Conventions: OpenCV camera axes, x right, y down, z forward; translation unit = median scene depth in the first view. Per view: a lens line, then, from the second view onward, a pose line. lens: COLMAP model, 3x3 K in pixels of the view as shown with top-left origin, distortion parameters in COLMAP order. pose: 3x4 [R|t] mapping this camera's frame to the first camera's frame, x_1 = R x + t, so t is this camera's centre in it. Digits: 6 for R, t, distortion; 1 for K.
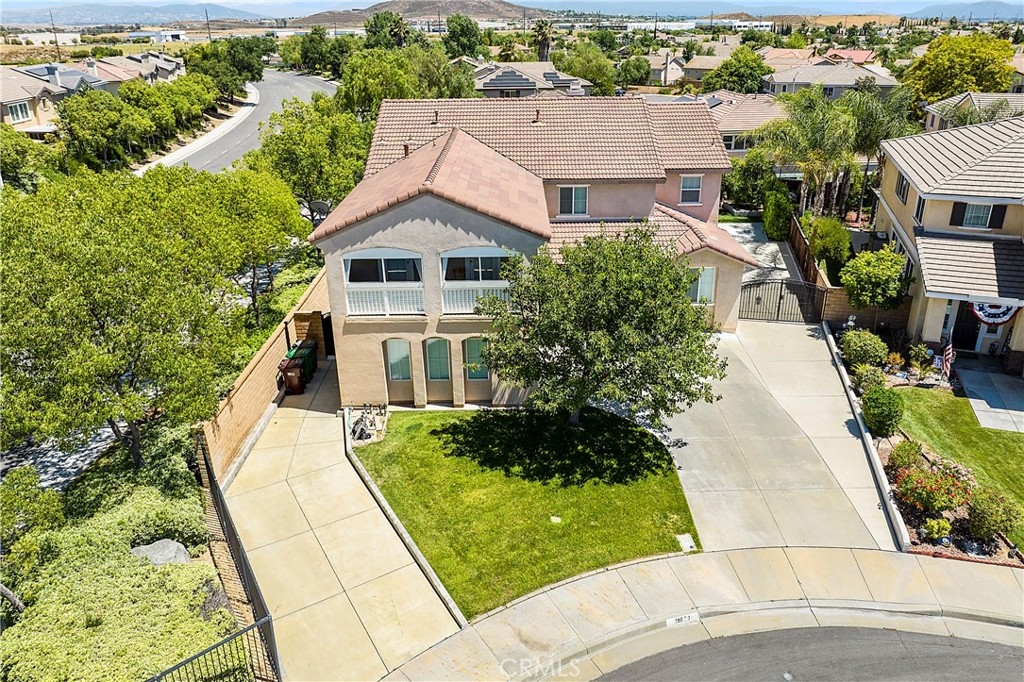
lens RADIAL K [[724.2, 0, 510.1], [0, 724.2, 318.6], [0, 0, 1]] dist [-0.037509, 0.010027]
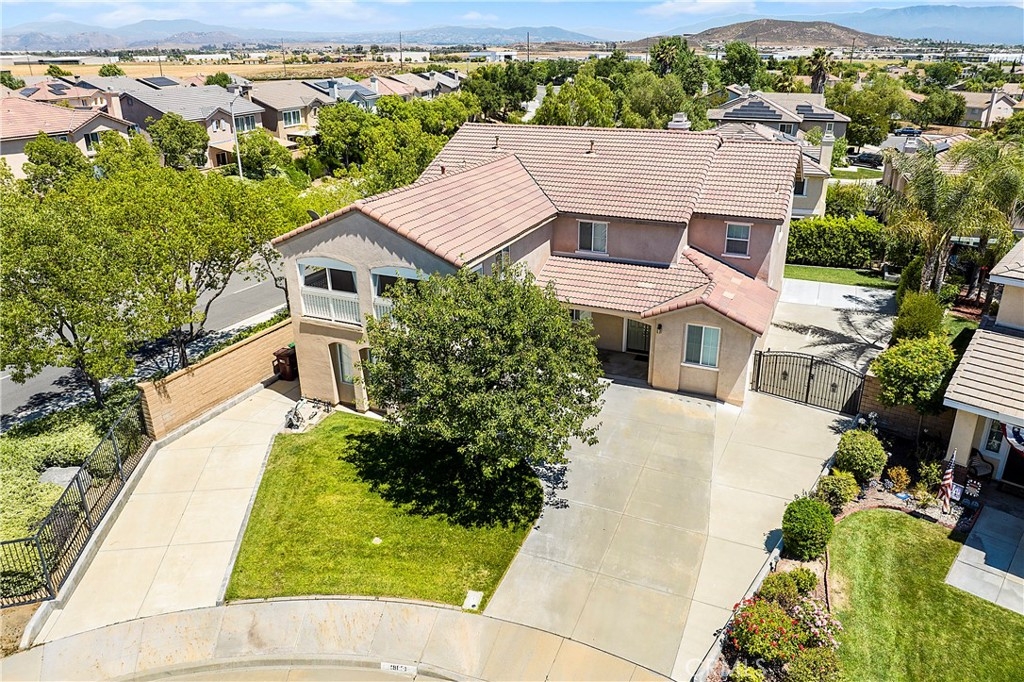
lens RADIAL K [[727.8, 0, 512.0], [0, 727.8, 341.0], [0, 0, 1]] dist [-0.038559, 0.004176]
pose [[0.908964, 0.162017, -0.384103, 0.491859], [-0.163540, 0.986112, 0.028938, -0.049574], [0.383457, 0.036513, 0.922837, 0.105521]]
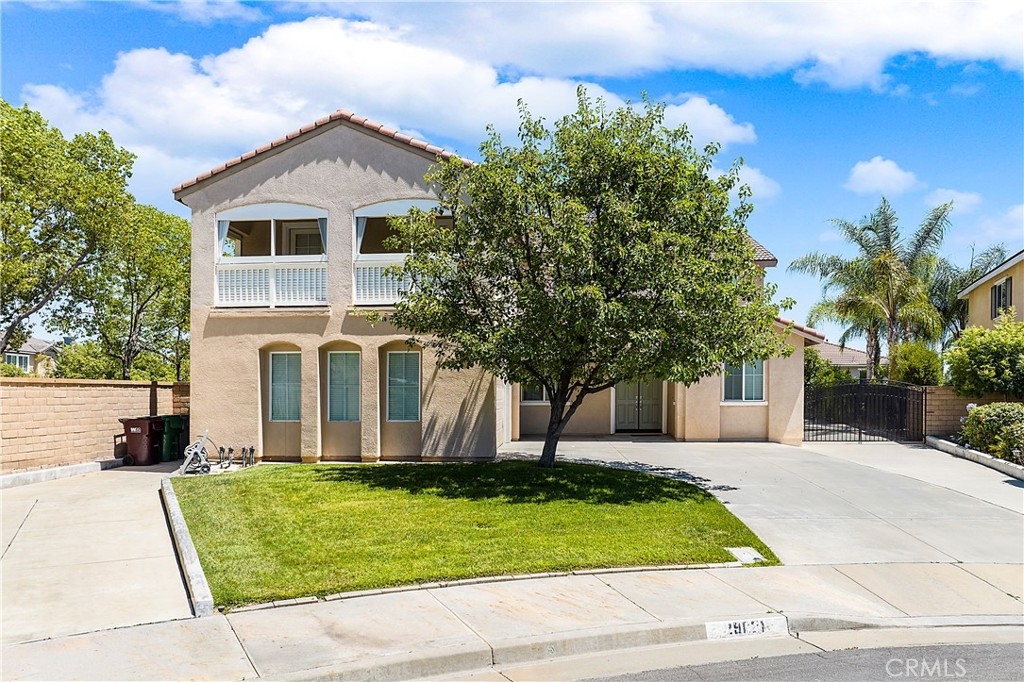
lens RADIAL K [[744.6, 0, 518.9], [0, 744.6, 392.7], [0, 0, 1]] dist [-0.038145, -0.003148]
pose [[0.998846, 0.014004, -0.045949, 0.092810], [-0.030827, 0.920479, -0.389575, 0.330496], [0.036839, 0.390542, 0.919848, 0.403153]]
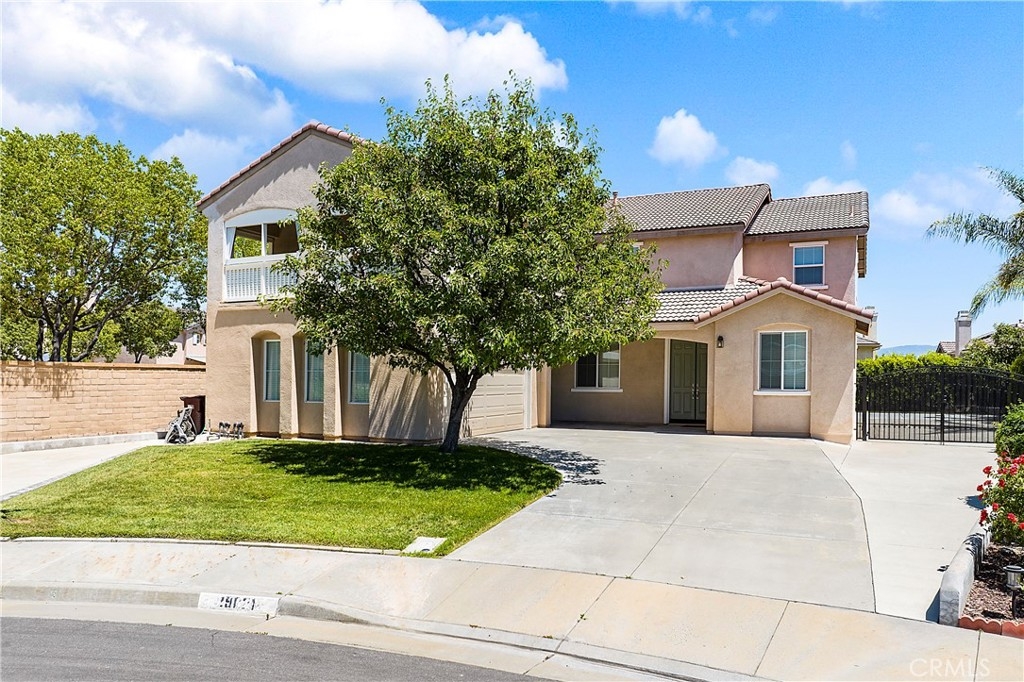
lens RADIAL K [[762.4, 0, 515.0], [0, 762.4, 370.7], [0, 0, 1]] dist [-0.040743, -0.001420]
pose [[0.907943, 0.018718, -0.418676, 0.411408], [-0.183604, 0.915796, -0.357222, 0.301065], [0.376735, 0.401208, 0.834927, 0.458230]]
